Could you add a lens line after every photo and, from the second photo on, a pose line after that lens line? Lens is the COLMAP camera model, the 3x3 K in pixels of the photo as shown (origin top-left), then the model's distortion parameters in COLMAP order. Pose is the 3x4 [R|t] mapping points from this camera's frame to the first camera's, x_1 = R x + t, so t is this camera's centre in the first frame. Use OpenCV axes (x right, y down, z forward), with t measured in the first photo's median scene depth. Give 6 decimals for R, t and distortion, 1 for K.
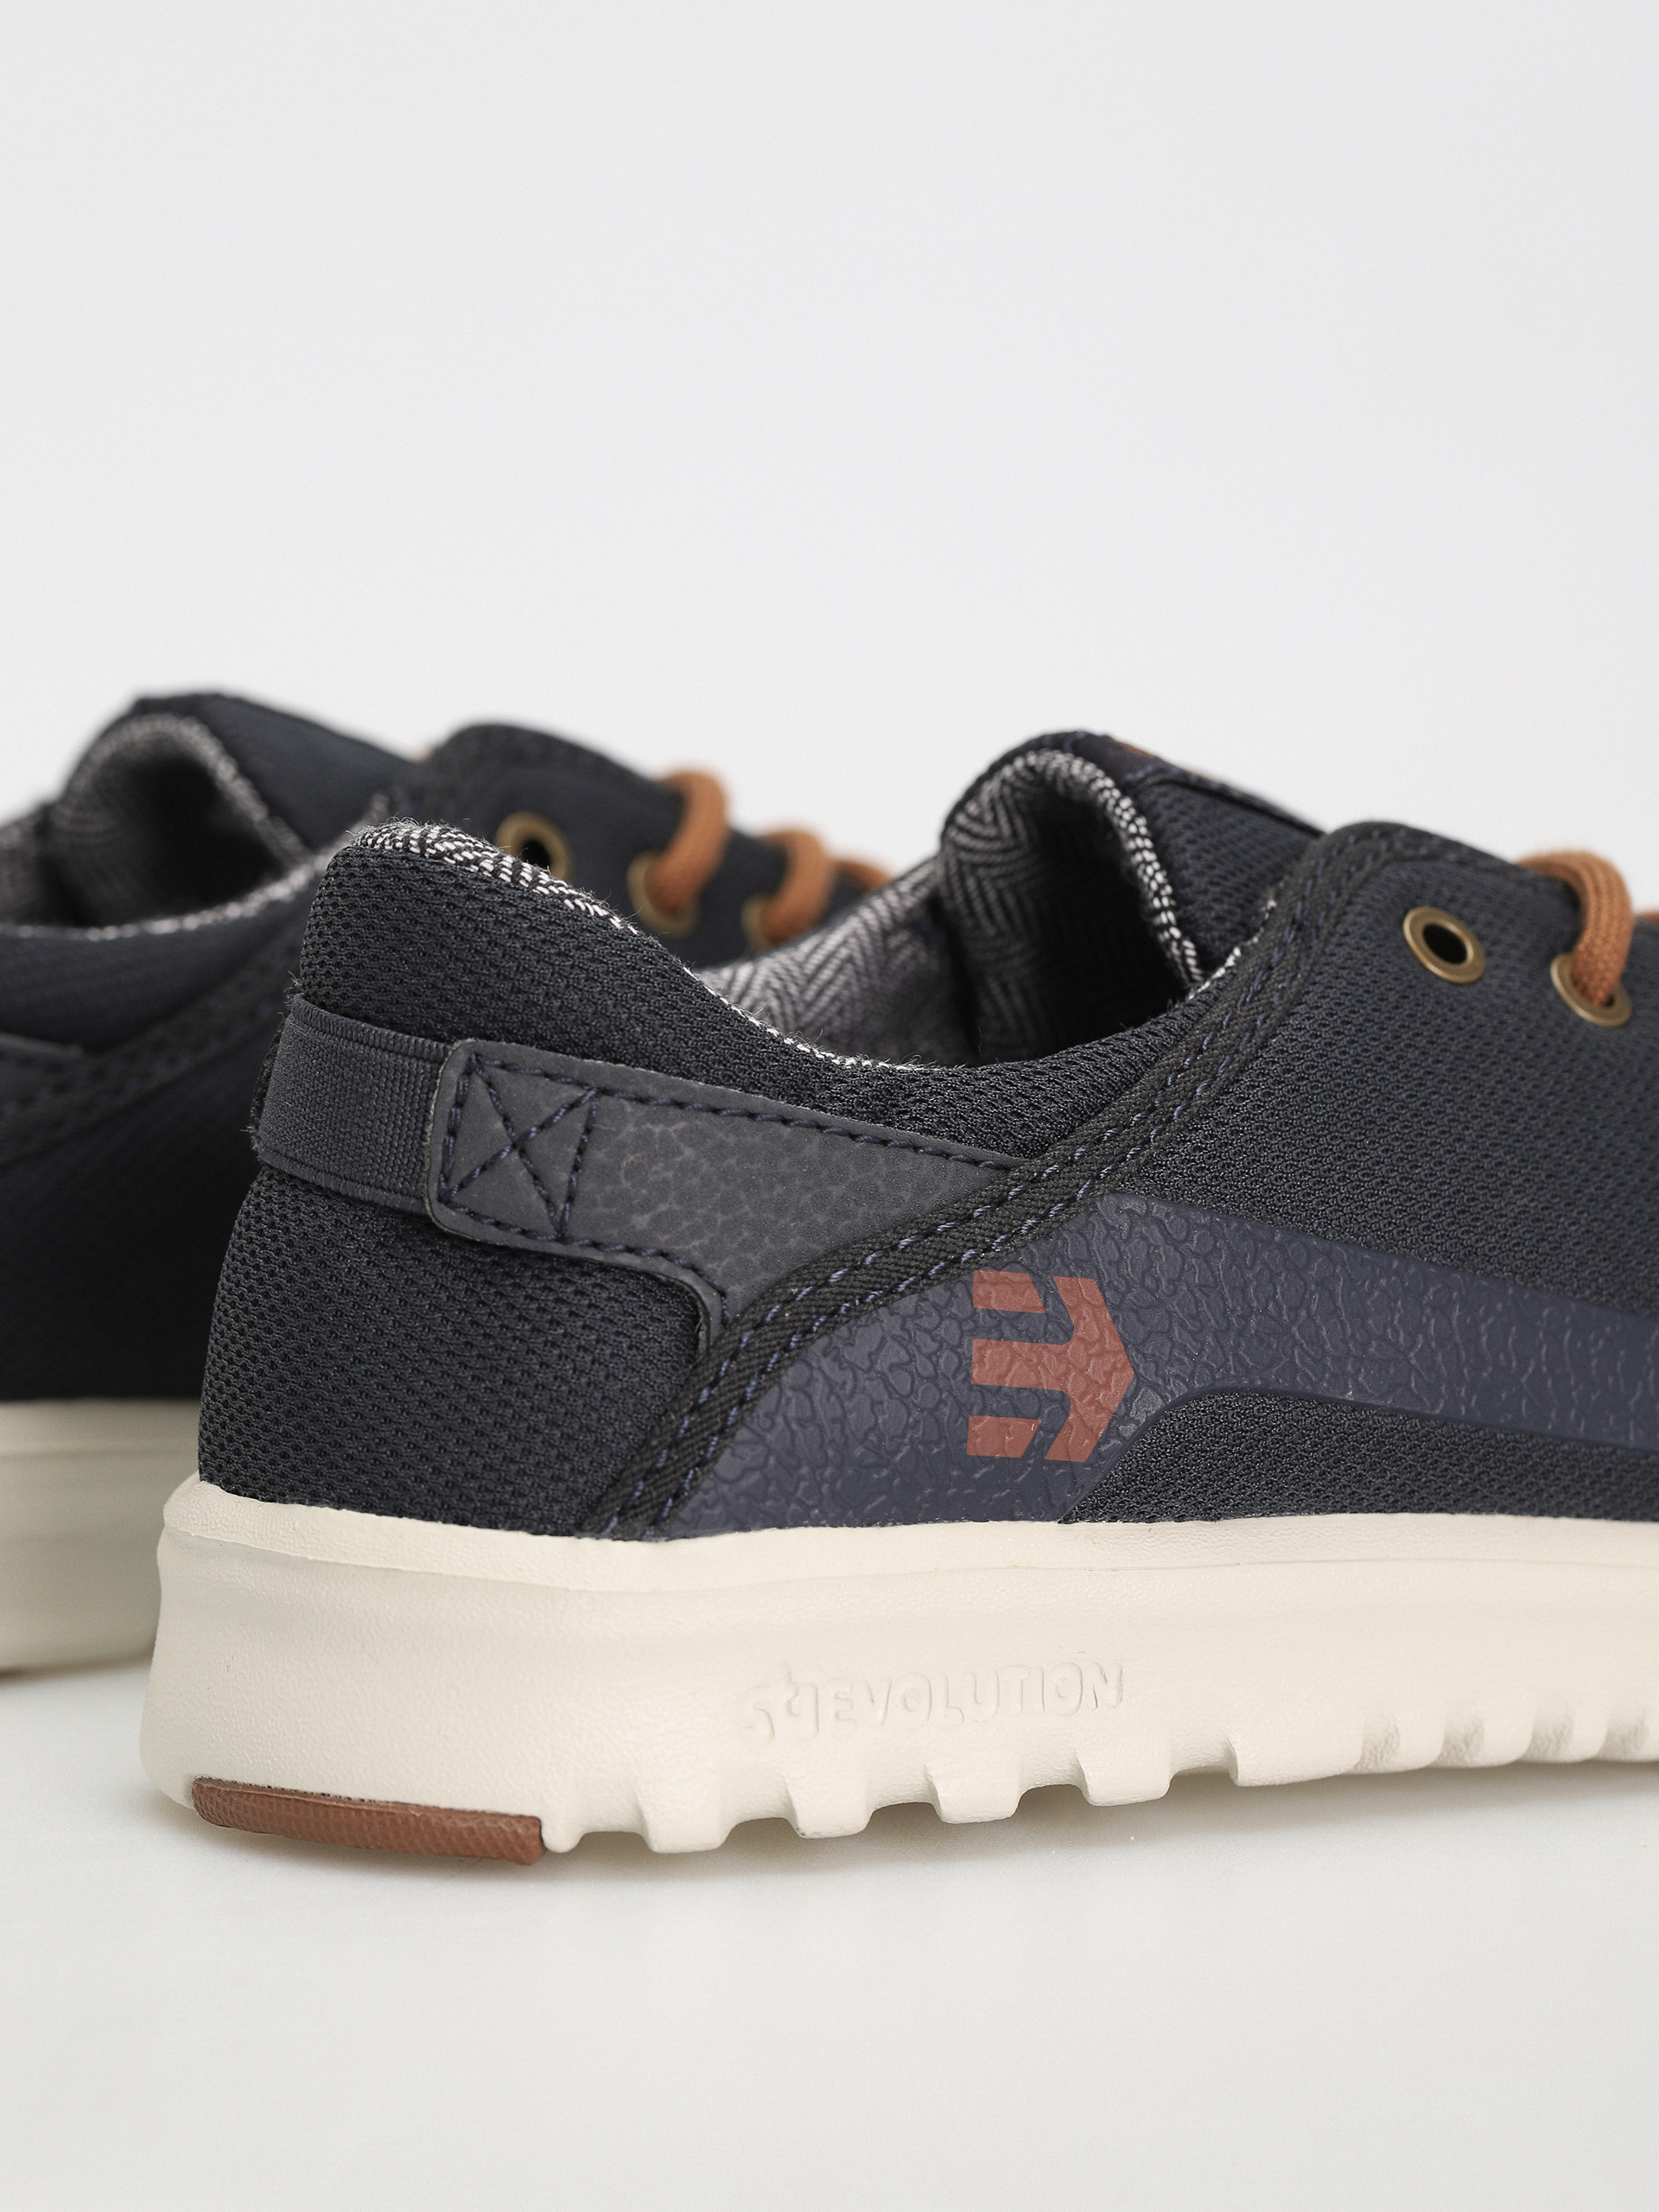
lens RADIAL K [[7838.3, 0, 829.5], [0, 7838.3, 1106.0], [0, 0, 1]] dist [-0.038609, -0.070471]
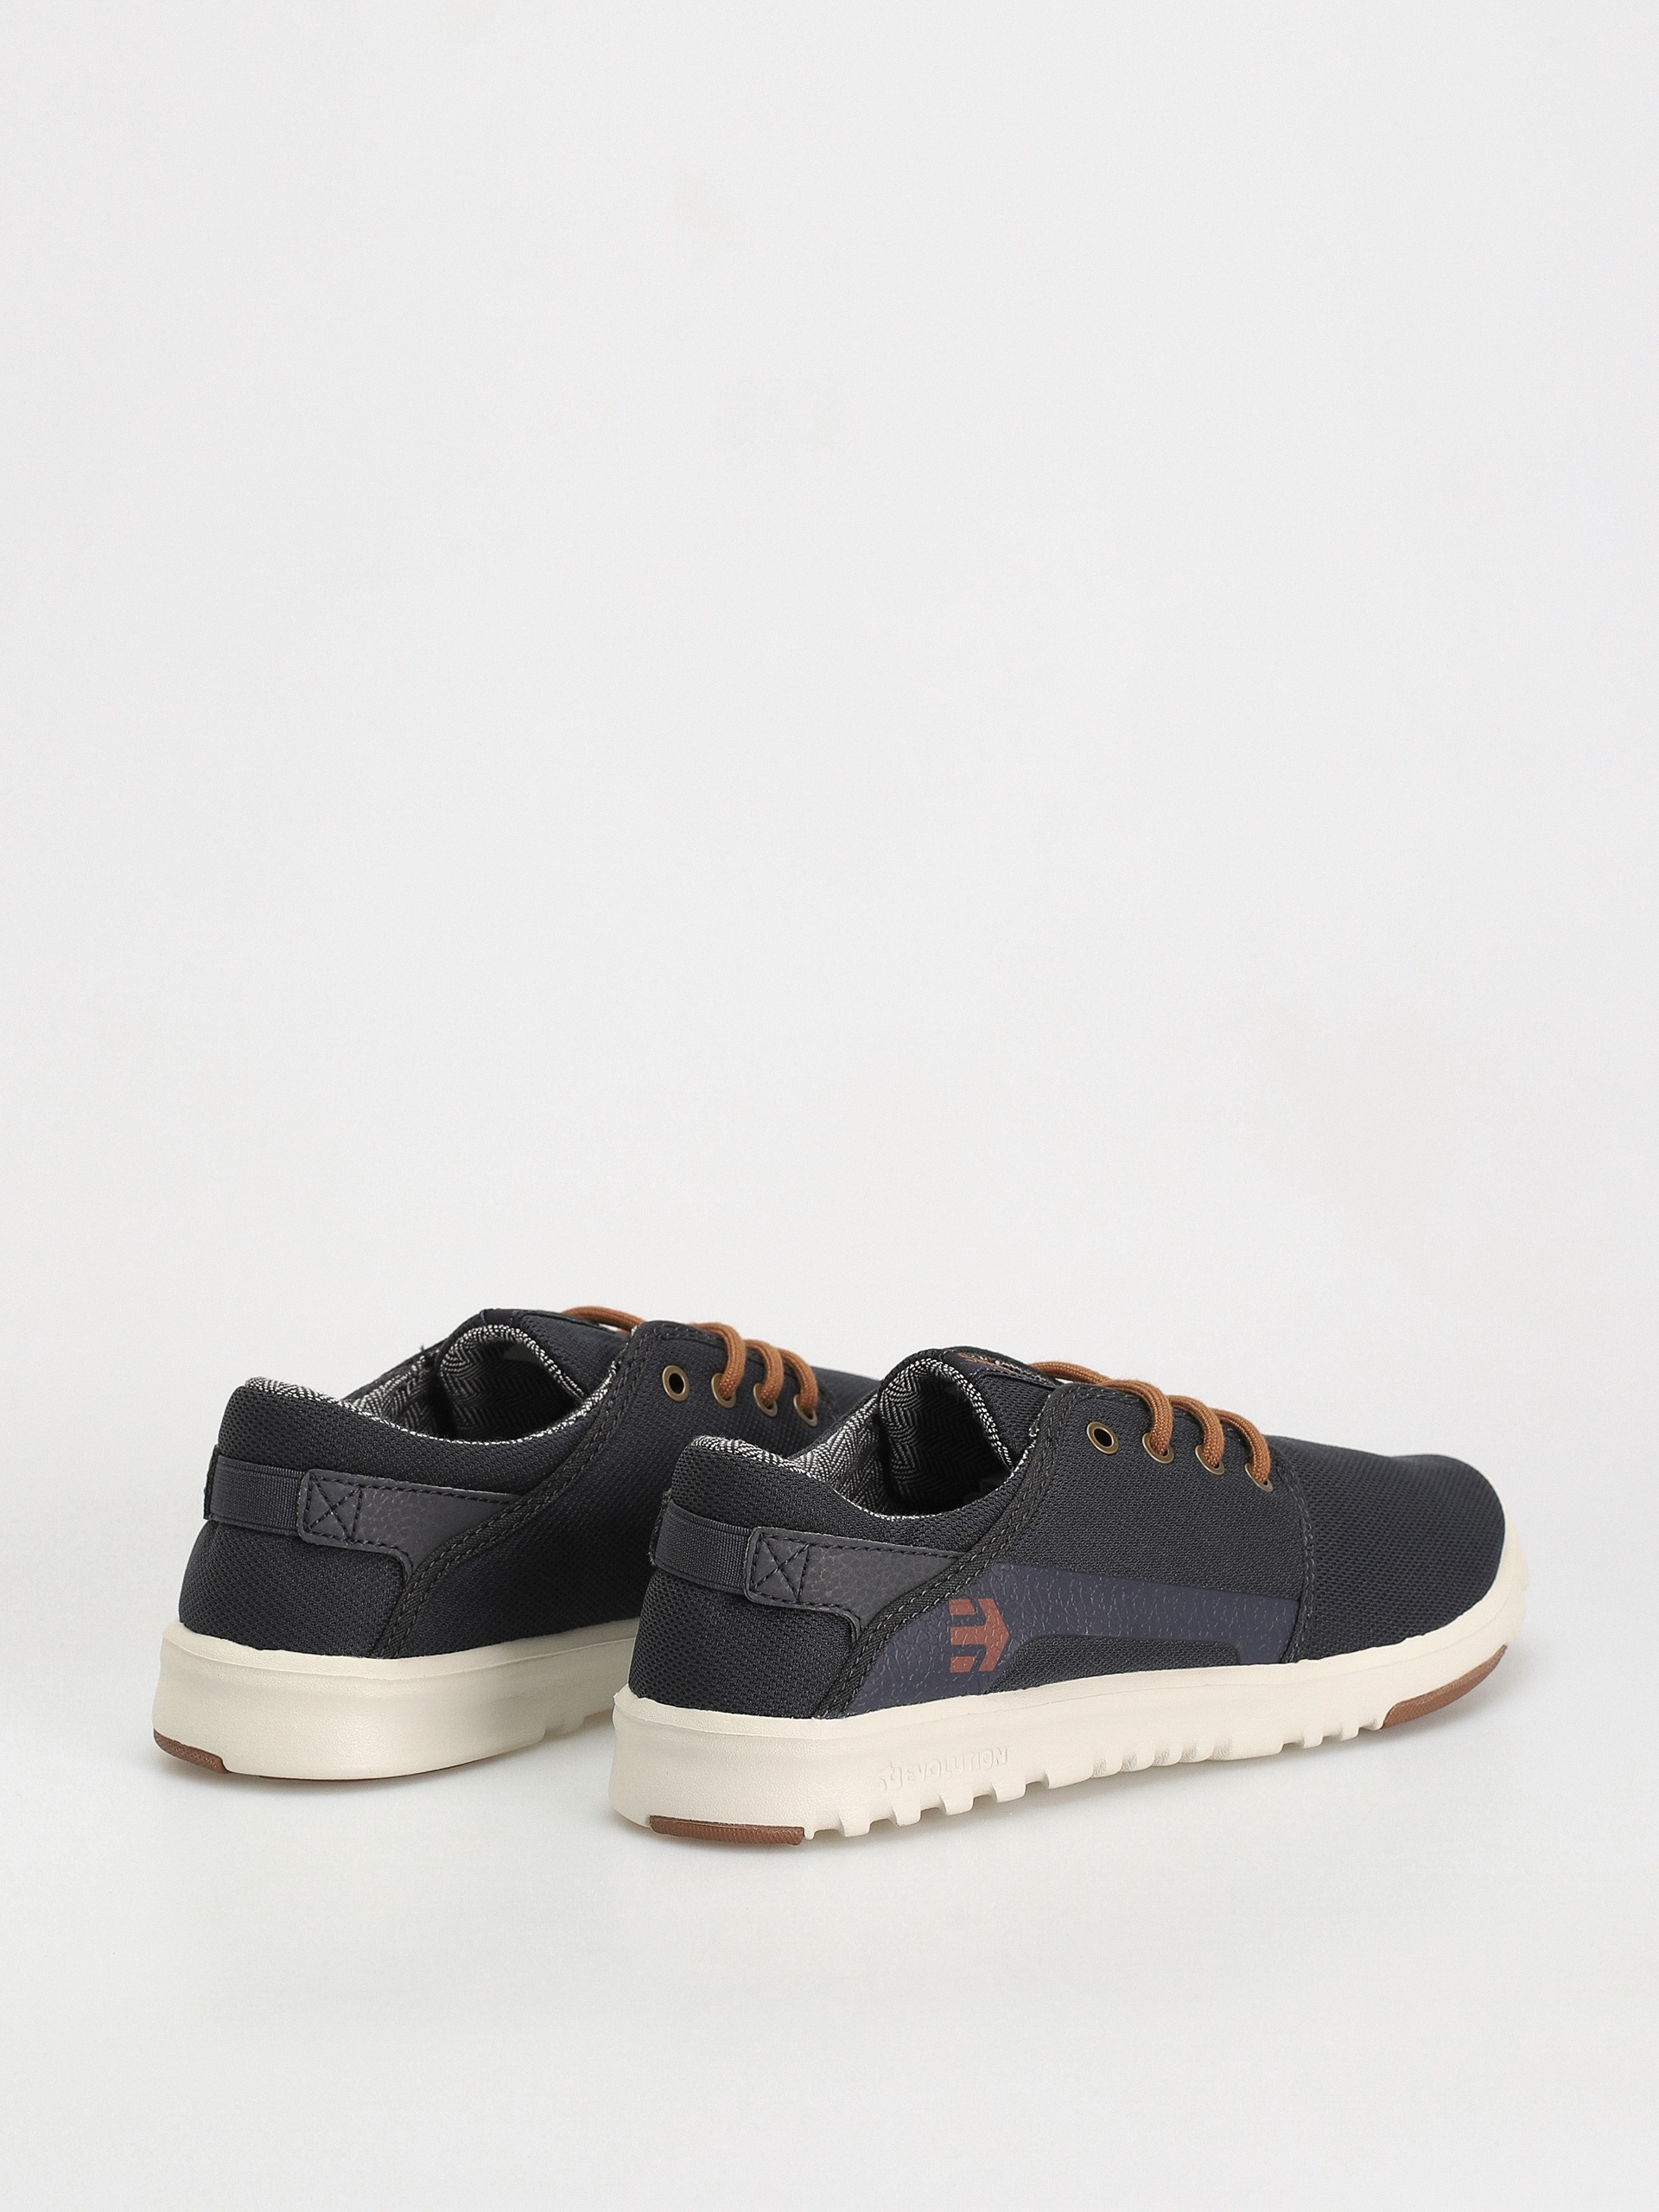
lens RADIAL K [[7838.3, 0, 829.5], [0, 7838.3, 1106.0], [0, 0, 1]] dist [-0.038609, -0.070471]
pose [[0.988111, -0.049984, 0.145392, -0.383187], [0.042211, 0.997535, 0.056061, -0.284318], [-0.147836, -0.049257, 0.987785, -1.507075]]
